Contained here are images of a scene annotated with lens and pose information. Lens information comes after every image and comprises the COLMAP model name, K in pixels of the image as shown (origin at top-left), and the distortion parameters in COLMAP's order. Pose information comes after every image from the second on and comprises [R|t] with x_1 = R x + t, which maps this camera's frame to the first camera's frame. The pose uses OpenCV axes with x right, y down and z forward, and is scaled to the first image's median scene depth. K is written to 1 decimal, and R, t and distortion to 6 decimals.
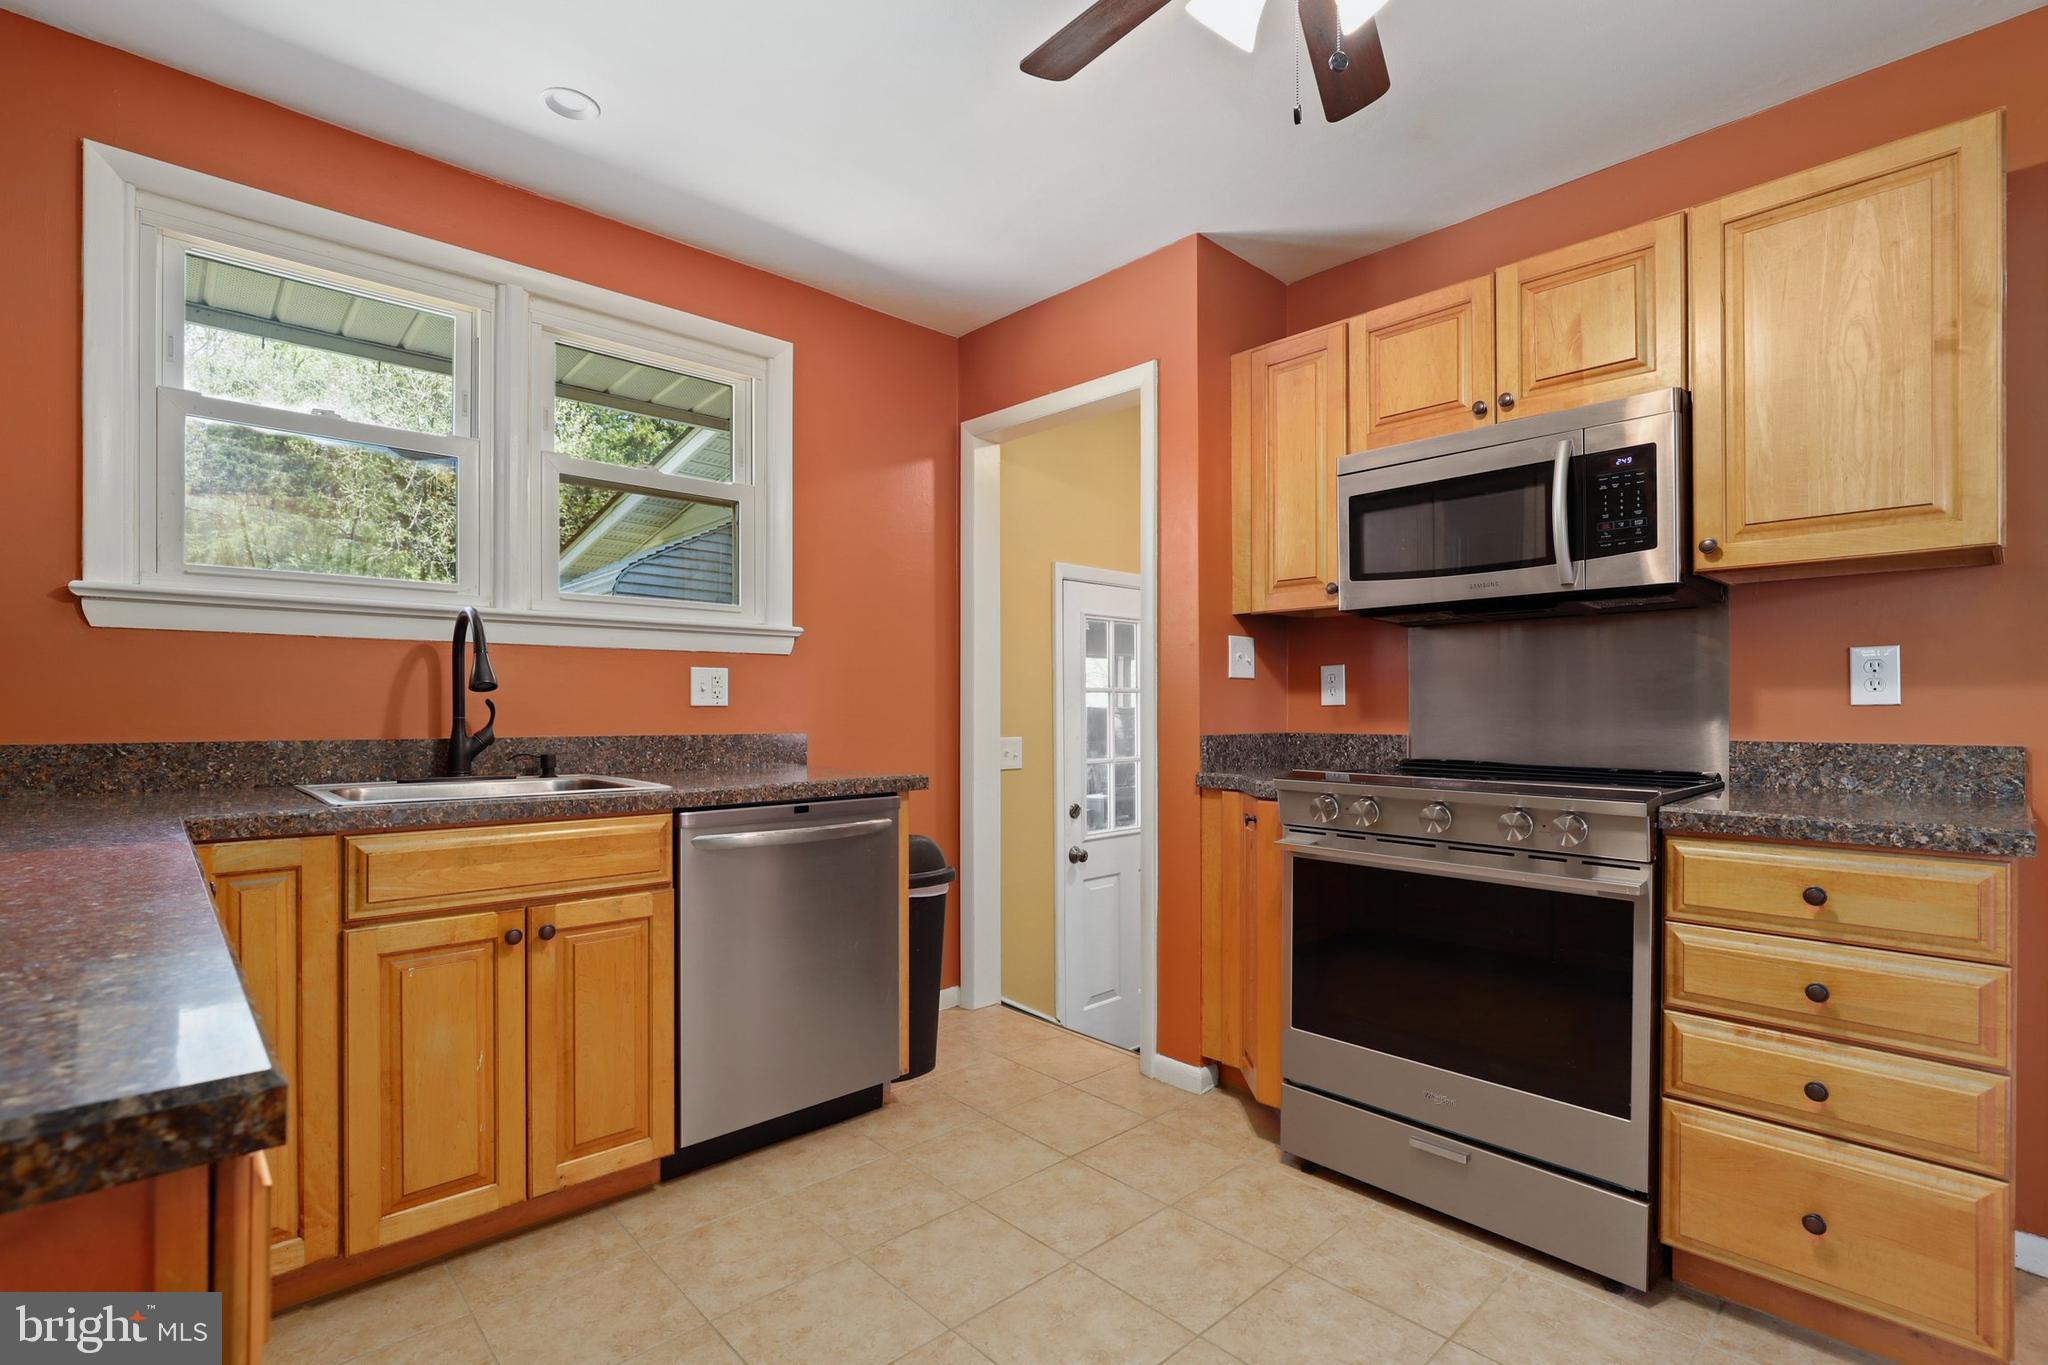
lens RADIAL K [[953.8, 0, 1016.4], [0, 953.8, 711.3], [0, 0, 1]] dist [-0.013591, 0.000014]
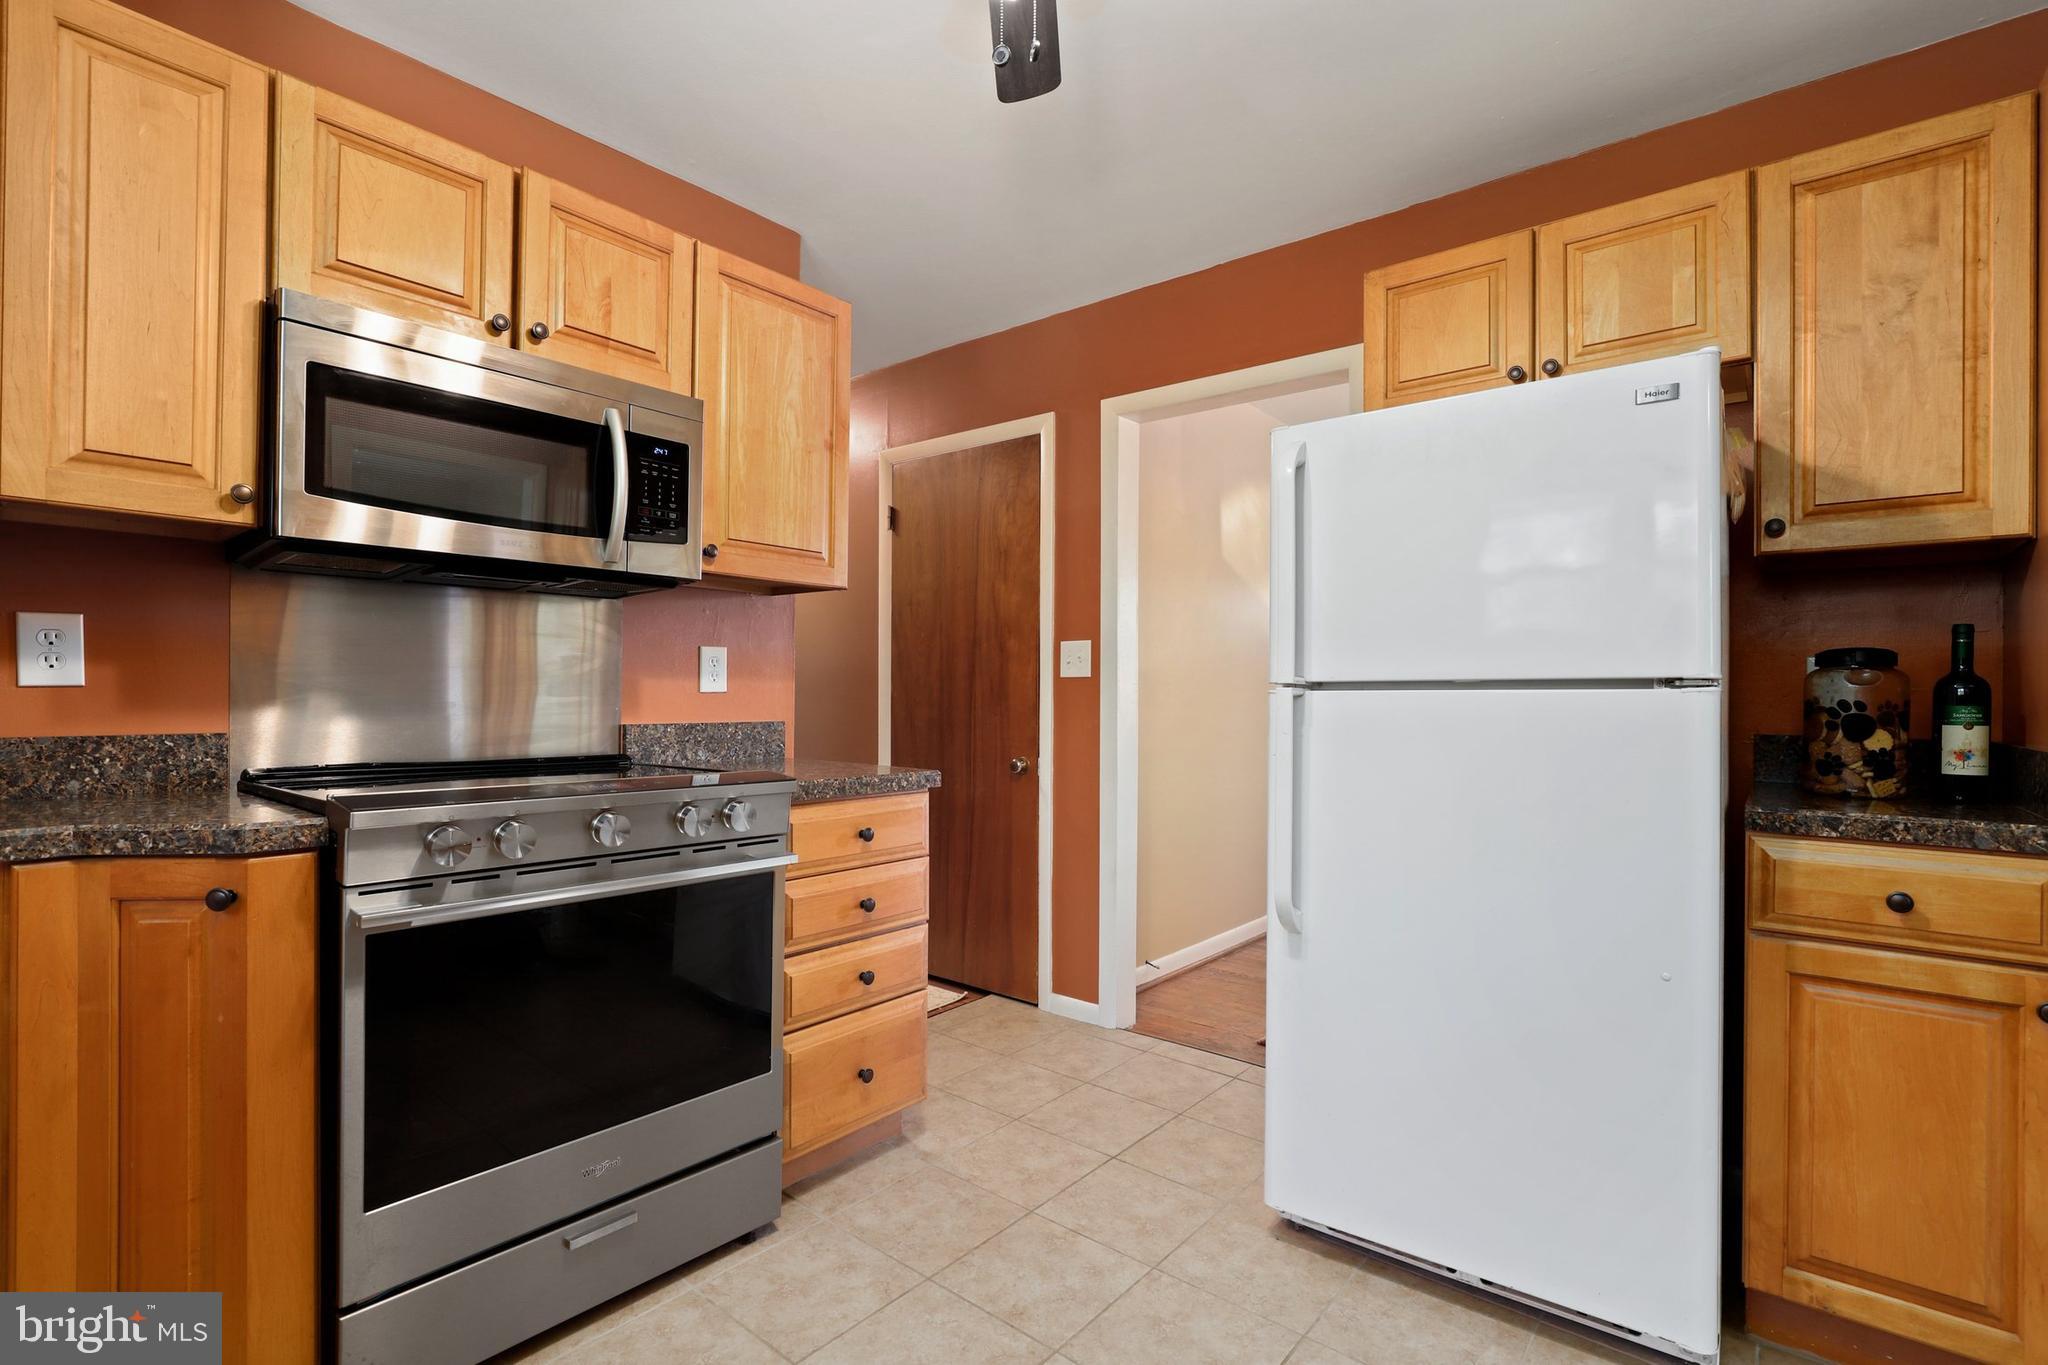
lens RADIAL K [[944.6, 0, 1037.5], [0, 944.6, 695.9], [0, 0, 1]] dist [-0.014502, 0.000524]
pose [[-0.146942, -0.001146, 0.989144, -0.415493], [-0.004040, 0.999992, 0.000558, -0.004317], [-0.989137, -0.003914, -0.146945, 0.743992]]
